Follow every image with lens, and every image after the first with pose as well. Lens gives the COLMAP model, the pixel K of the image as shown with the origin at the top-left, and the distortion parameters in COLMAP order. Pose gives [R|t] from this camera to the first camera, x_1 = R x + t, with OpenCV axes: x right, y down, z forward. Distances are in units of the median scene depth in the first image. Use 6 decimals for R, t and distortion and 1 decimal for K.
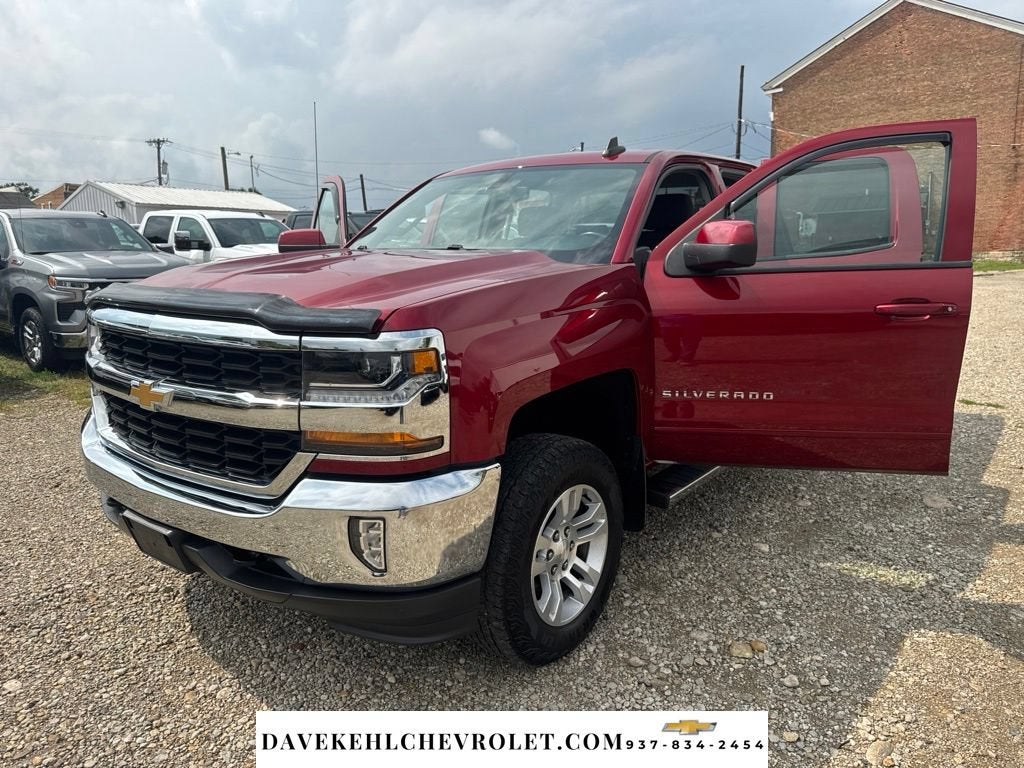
lens RADIAL K [[726.9, 0, 507.2], [0, 726.9, 387.4], [0, 0, 1]] dist [0.005243, -0.011344]
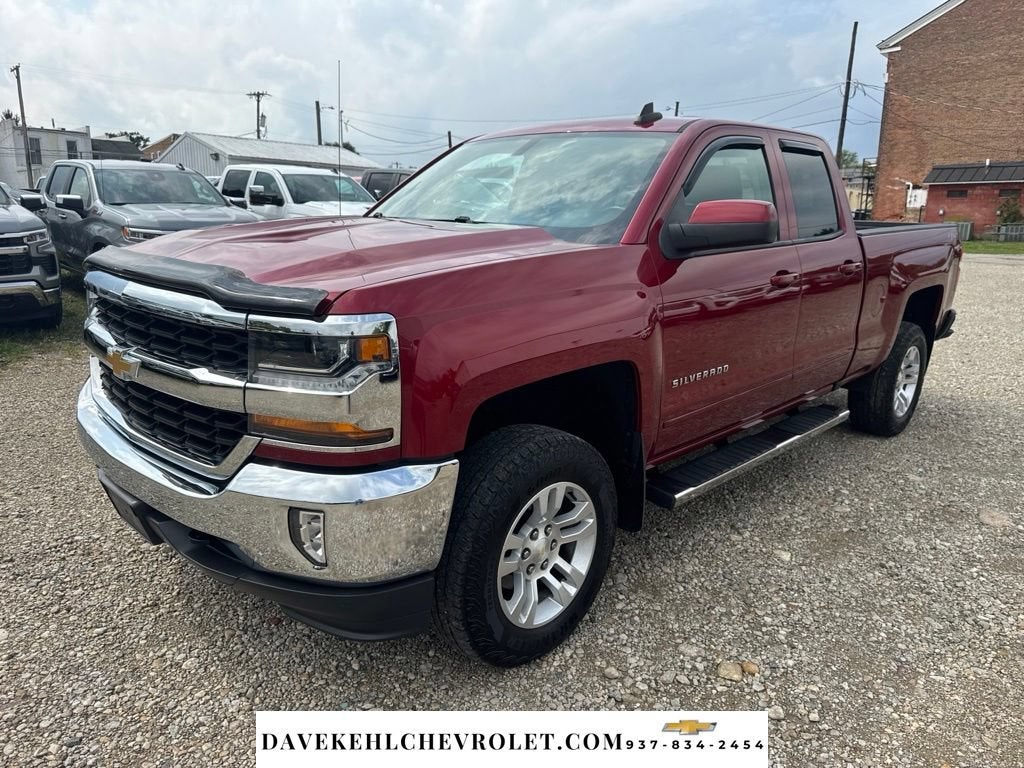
lens RADIAL K [[726.9, 0, 507.2], [0, 726.9, 387.4], [0, 0, 1]] dist [0.005243, -0.011344]
pose [[0.992327, 0.059527, -0.108372, 0.122122], [-0.053874, 0.997066, 0.054371, -0.034702], [0.111290, -0.048116, 0.992622, 0.067921]]
